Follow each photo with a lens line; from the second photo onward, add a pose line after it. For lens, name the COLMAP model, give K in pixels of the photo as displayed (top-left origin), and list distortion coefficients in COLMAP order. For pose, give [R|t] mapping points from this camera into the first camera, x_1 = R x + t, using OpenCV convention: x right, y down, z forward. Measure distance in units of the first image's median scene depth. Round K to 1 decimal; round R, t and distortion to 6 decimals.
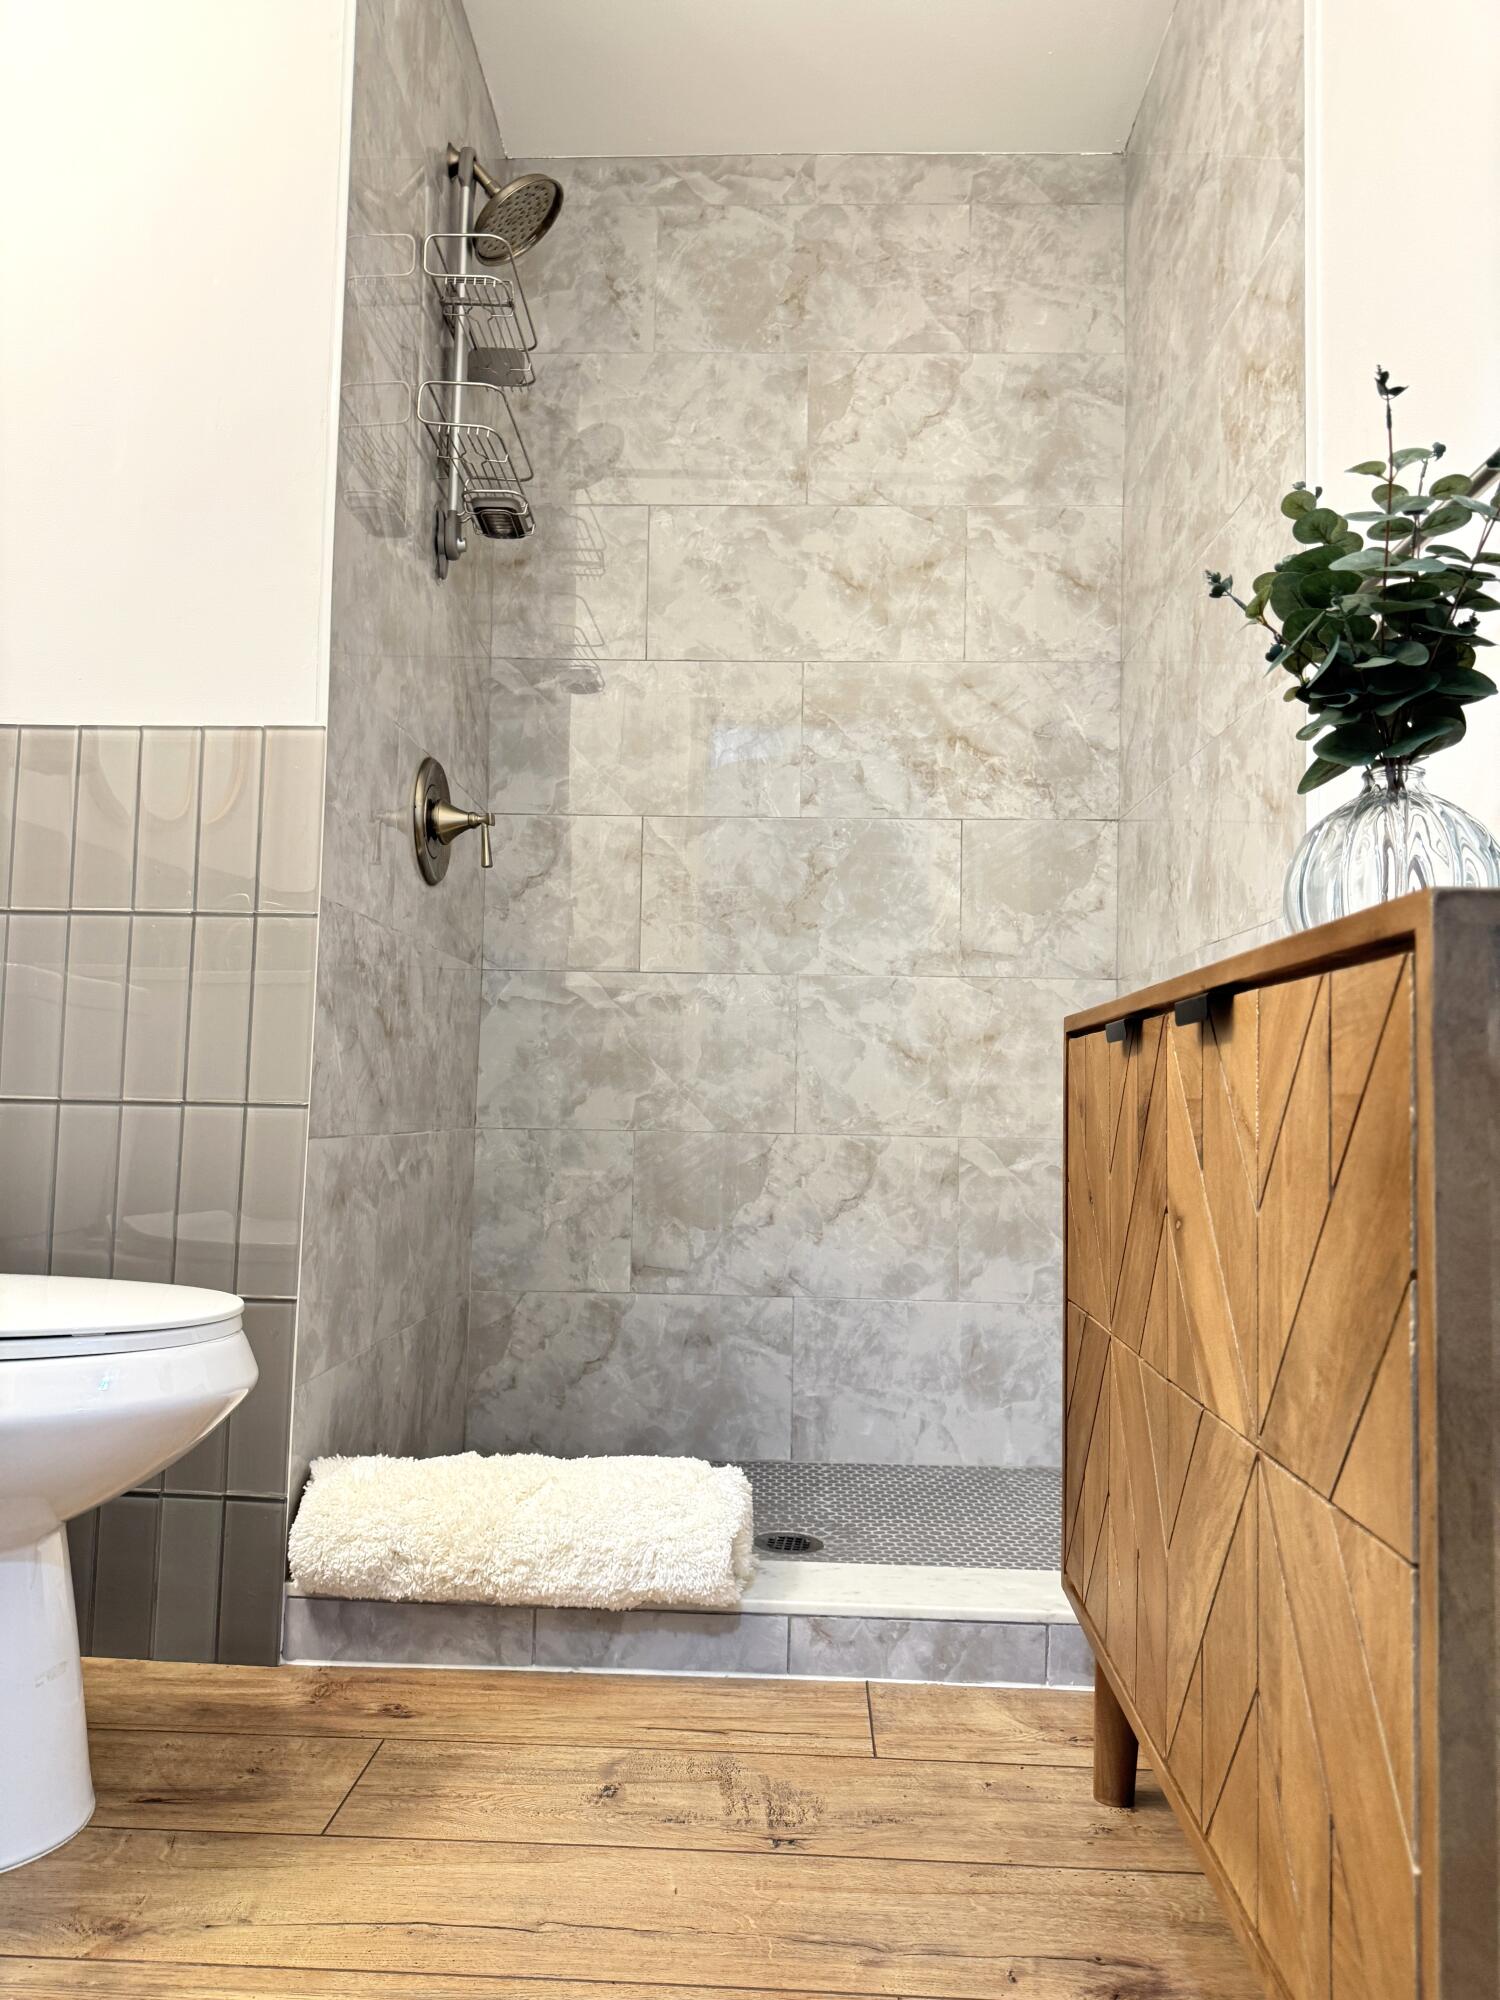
lens RADIAL K [[1411.0, 0, 744.6], [0, 1411.0, 1004.3], [0, 0, 1]] dist [0.012946, -0.005369]
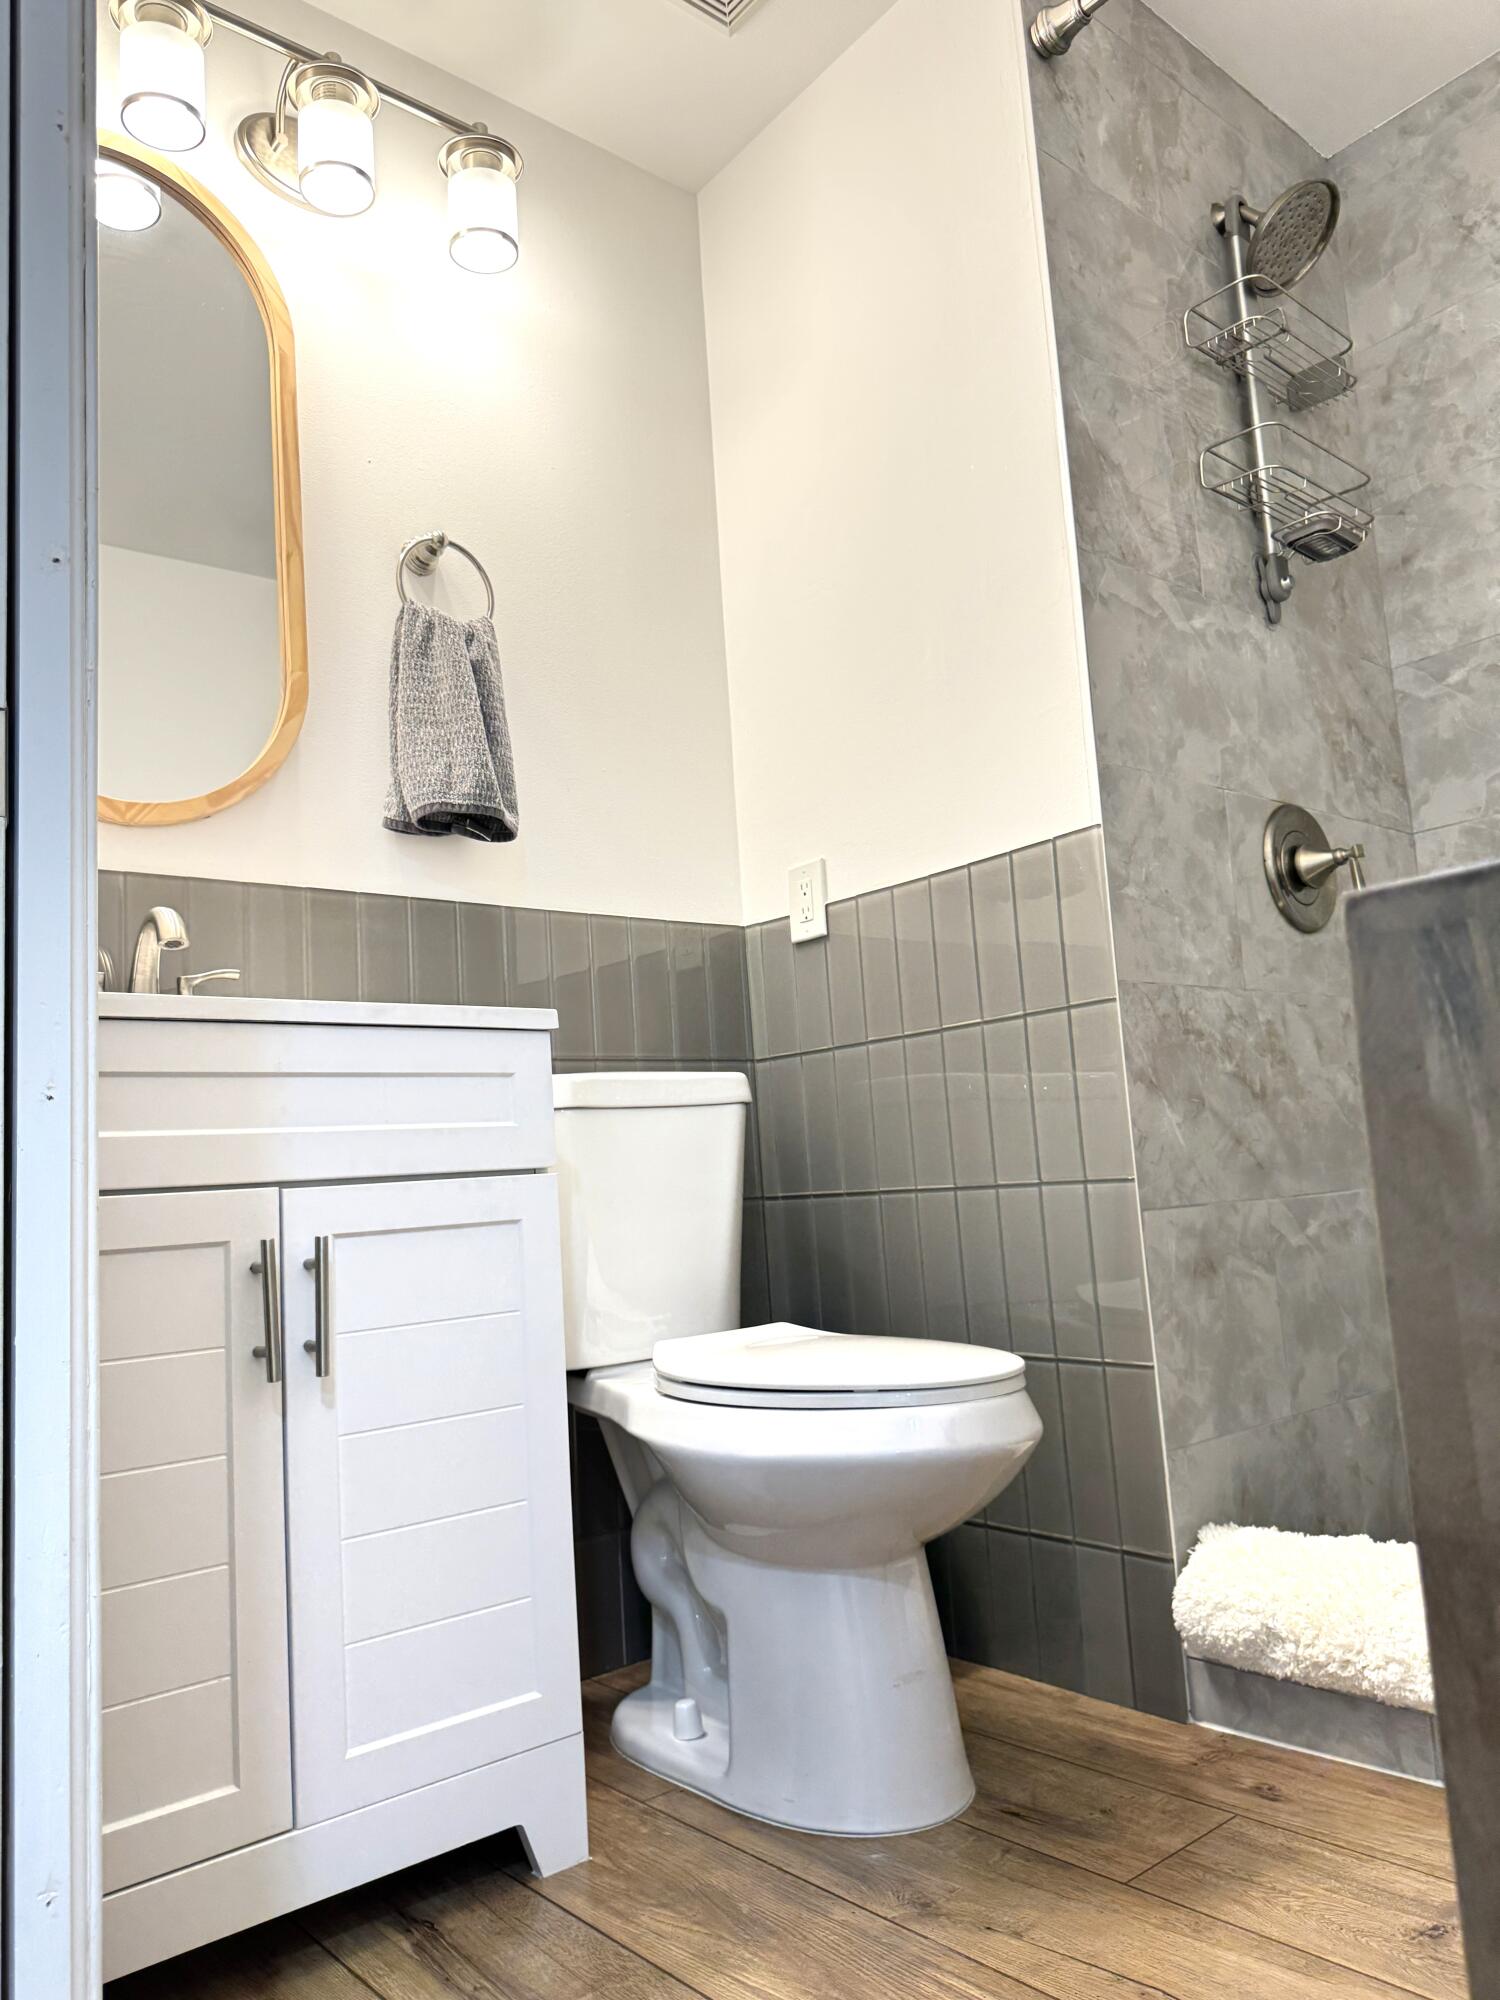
lens RADIAL K [[1411.0, 0, 744.6], [0, 1411.0, 1004.3], [0, 0, 1]] dist [0.012946, -0.005369]
pose [[0.681721, -0.162608, -0.713313, 0.275090], [0.134873, 0.986209, -0.095917, 0.005028], [0.719073, -0.030818, 0.694251, 0.067282]]
